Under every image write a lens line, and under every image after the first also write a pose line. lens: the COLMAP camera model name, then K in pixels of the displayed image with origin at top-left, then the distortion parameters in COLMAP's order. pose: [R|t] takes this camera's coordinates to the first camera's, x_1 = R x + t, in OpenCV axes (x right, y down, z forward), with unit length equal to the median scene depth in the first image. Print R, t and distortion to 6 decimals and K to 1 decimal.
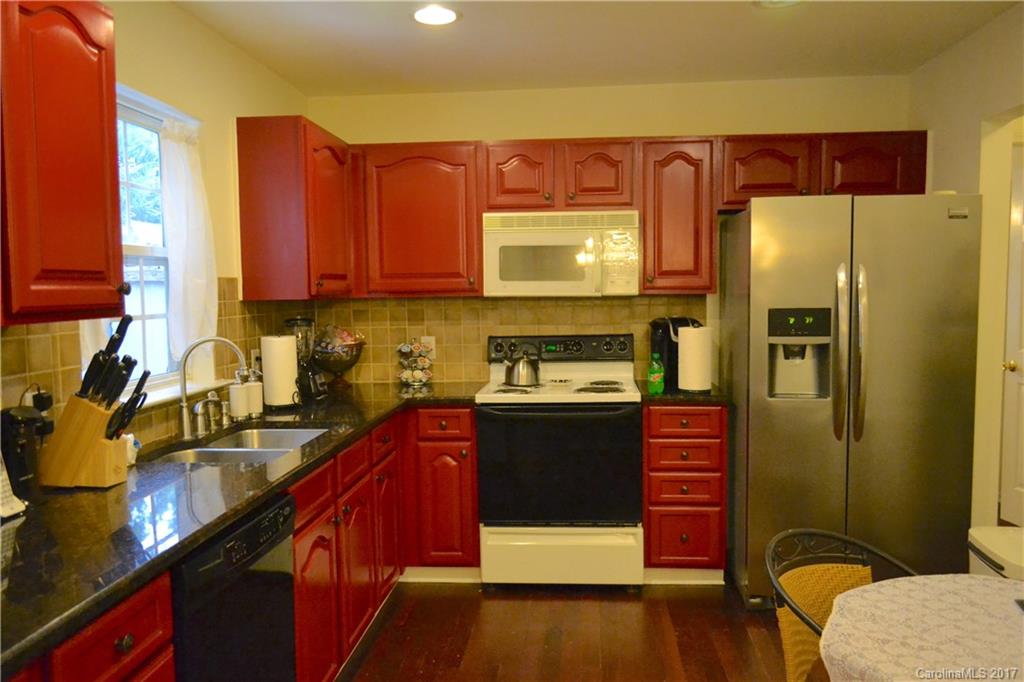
lens RADIAL K [[837.2, 0, 512.0], [0, 837.2, 341.0], [0, 0, 1]] dist [0.000570, 0.005874]
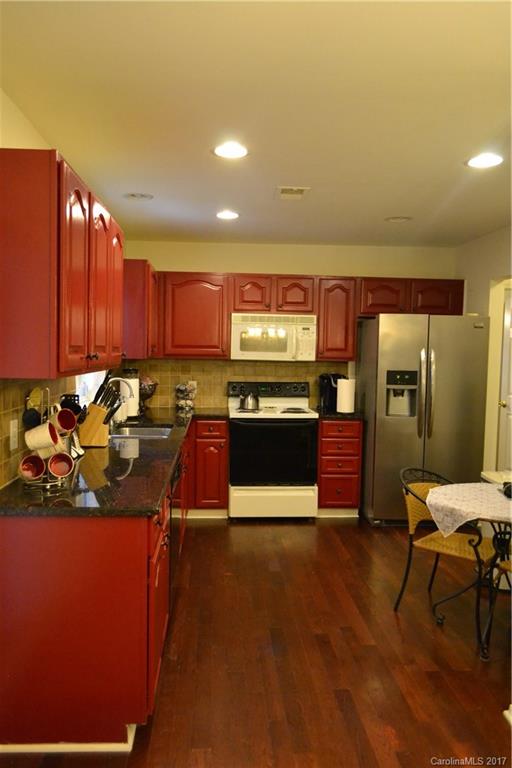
lens RADIAL K [[627.9, 0, 256.0], [0, 627.9, 384.0], [0, 0, 1]] dist [0.000570, 0.005874]
pose [[0.988301, 0.022184, 0.150896, -0.187094], [-0.020991, 0.999735, -0.009494, 0.011506], [-0.151066, 0.006215, 0.988504, -0.347930]]
